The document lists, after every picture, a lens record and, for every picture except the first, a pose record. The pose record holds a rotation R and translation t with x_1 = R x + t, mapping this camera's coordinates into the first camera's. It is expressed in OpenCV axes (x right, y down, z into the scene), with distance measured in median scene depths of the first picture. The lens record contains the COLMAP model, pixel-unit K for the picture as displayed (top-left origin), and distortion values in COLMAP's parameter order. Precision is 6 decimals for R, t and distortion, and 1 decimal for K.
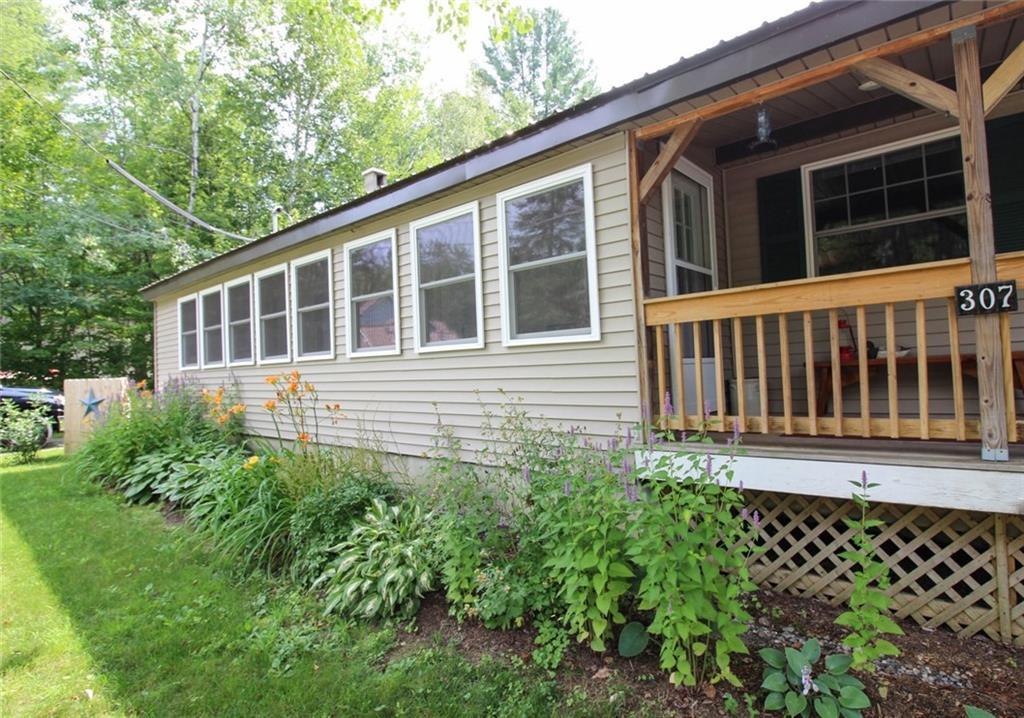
lens RADIAL K [[552.8, 0, 512.8], [0, 552.8, 355.7], [0, 0, 1]] dist [-0.000450, -0.000051]
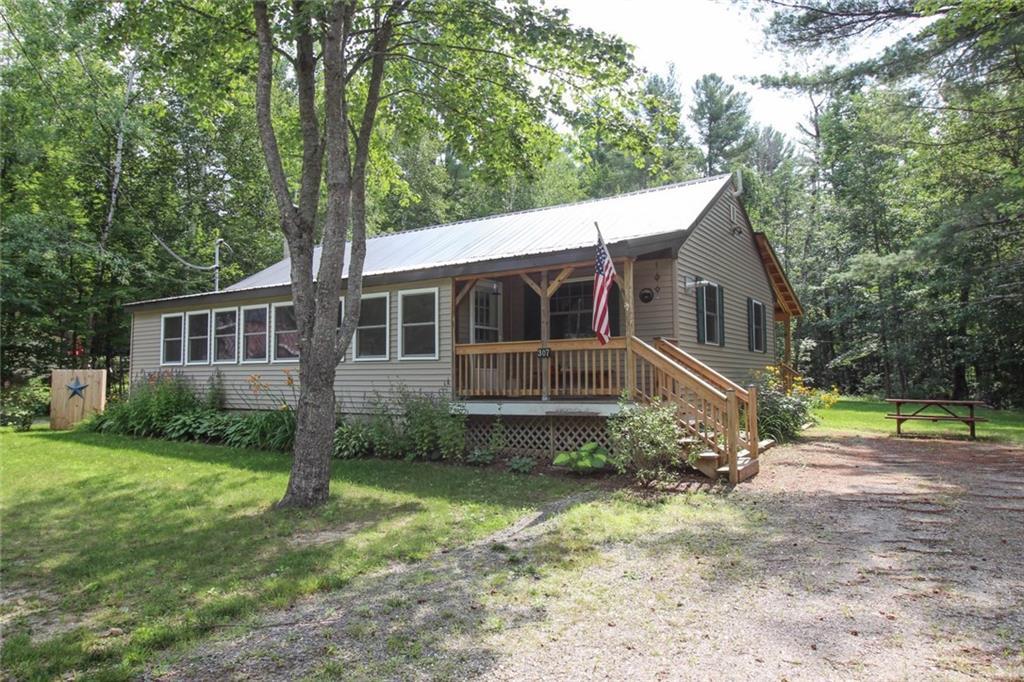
lens RADIAL K [[666.8, 0, 507.6], [0, 666.8, 343.4], [0, 0, 1]] dist [0.010540, 0.001758]
pose [[0.987571, 0.043346, 0.151081, 0.010132], [-0.038246, 0.998601, -0.036501, -0.002069], [-0.152452, 0.030269, 0.987847, -1.952498]]
